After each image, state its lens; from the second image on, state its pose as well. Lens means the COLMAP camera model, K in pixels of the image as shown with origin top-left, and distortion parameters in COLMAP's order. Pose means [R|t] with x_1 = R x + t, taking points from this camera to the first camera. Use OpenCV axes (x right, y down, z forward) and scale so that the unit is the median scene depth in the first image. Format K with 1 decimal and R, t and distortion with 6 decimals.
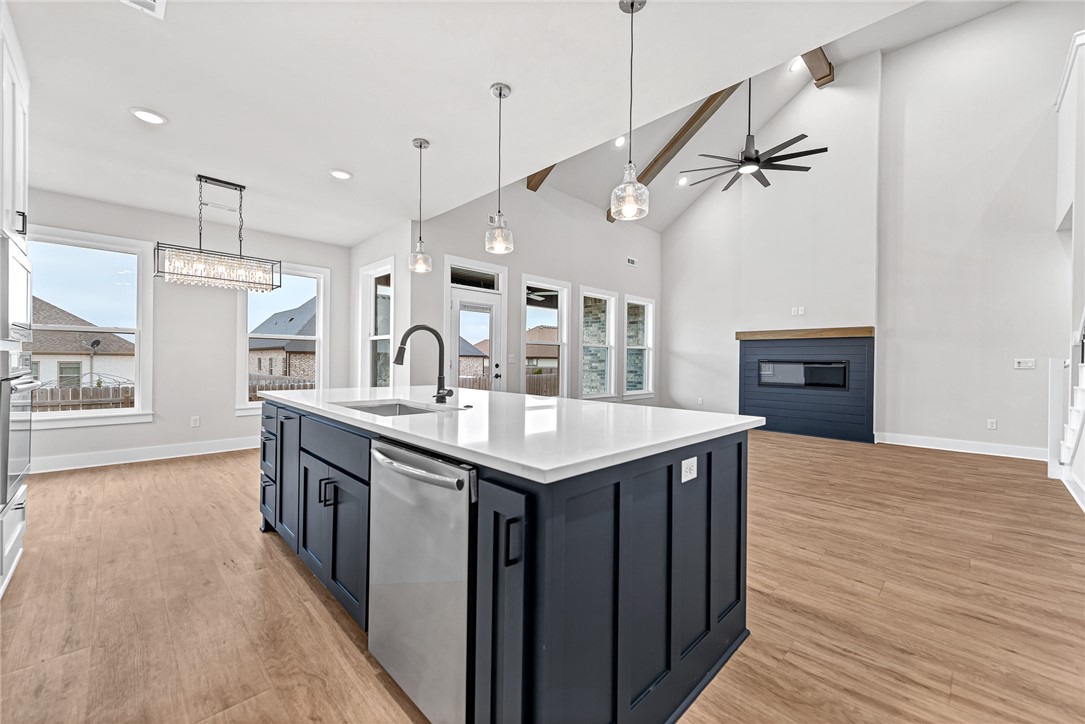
lens RADIAL K [[428.1, 0, 543.9], [0, 428.1, 364.6], [0, 0, 1]] dist [0.002322, -0.000680]
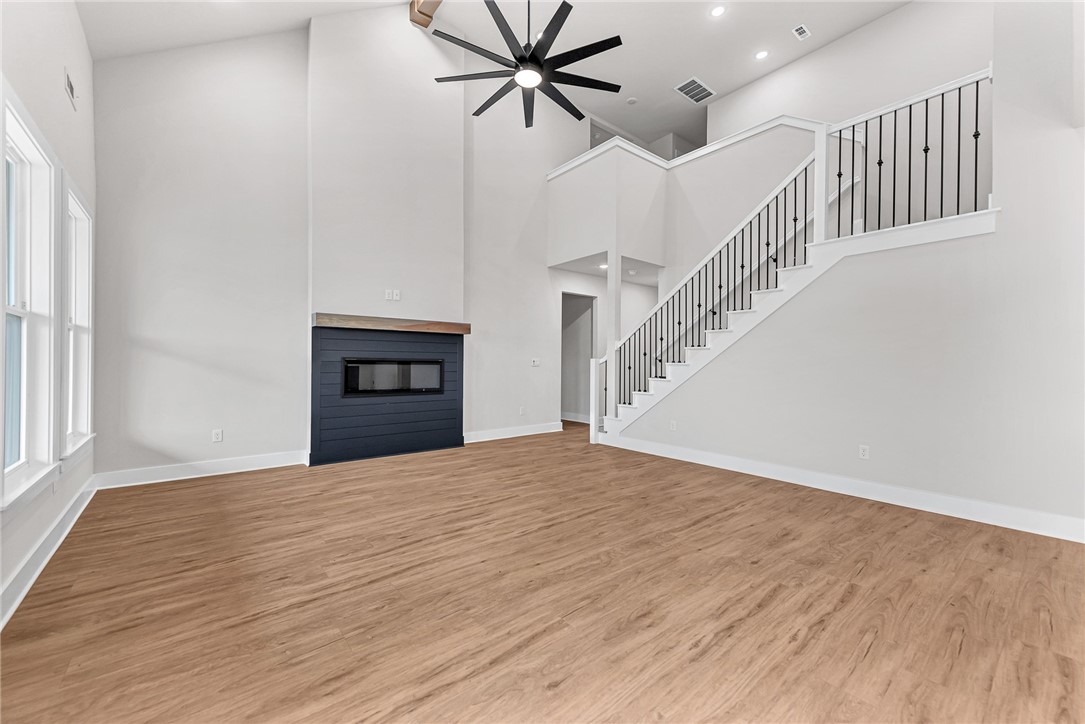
lens RADIAL K [[428.1, 0, 539.9], [0, 428.1, 365.6], [0, 0, 1]] dist [0.002322, -0.000680]
pose [[0.104931, -0.016810, 0.994337, -0.189362], [0.002294, 0.999859, 0.016661, -0.012652], [-0.994477, 0.000533, 0.104955, 0.850580]]
